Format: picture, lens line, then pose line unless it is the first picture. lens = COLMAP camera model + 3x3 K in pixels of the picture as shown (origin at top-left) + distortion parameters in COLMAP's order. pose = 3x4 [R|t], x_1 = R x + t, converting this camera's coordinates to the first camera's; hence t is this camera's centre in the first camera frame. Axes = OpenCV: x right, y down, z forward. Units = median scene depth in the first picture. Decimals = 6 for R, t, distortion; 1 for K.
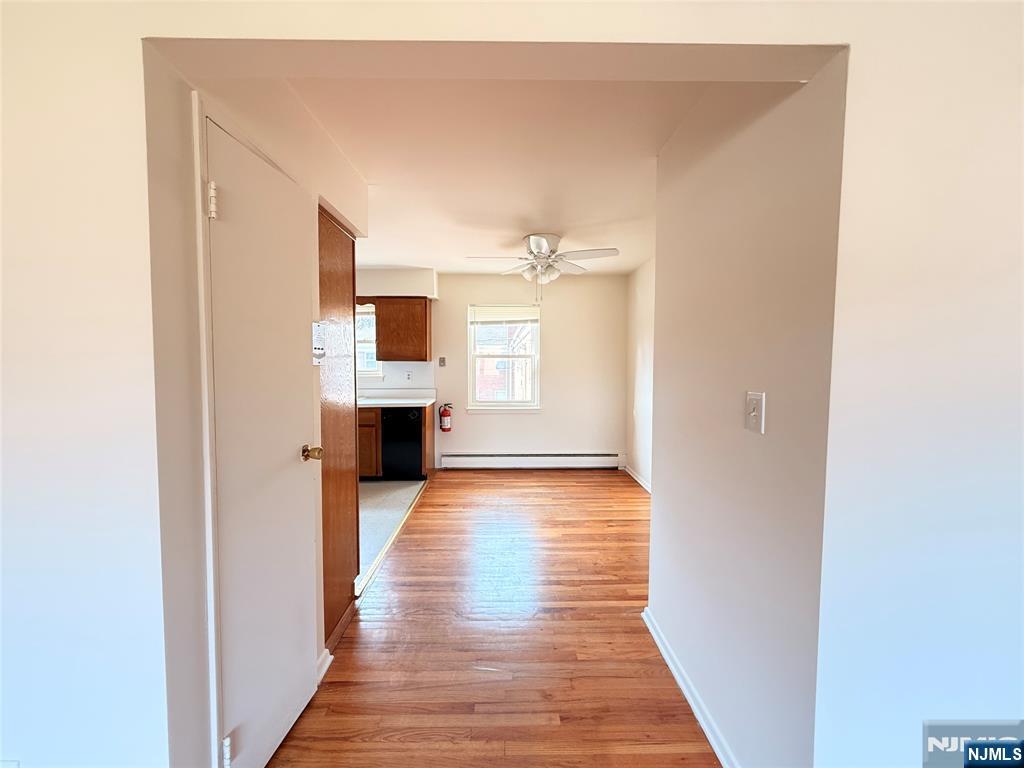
lens RADIAL K [[408.9, 0, 510.7], [0, 408.9, 380.7], [0, 0, 1]] dist [-0.001195, 0.000654]
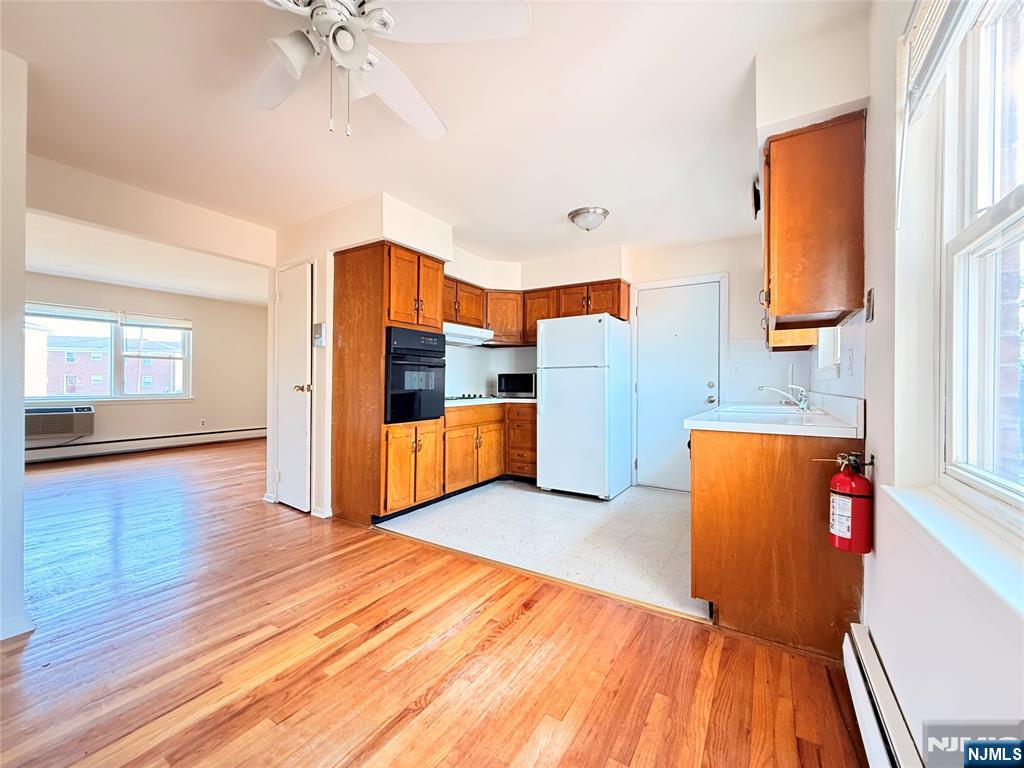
lens RADIAL K [[408.9, 0, 508.0], [0, 408.9, 381.9], [0, 0, 1]] dist [-0.001195, 0.000654]
pose [[-0.549460, -0.008388, -0.835478, 0.234398], [-0.051464, 0.998391, 0.023822, 0.015971], [0.833933, 0.056086, -0.549008, 1.058063]]
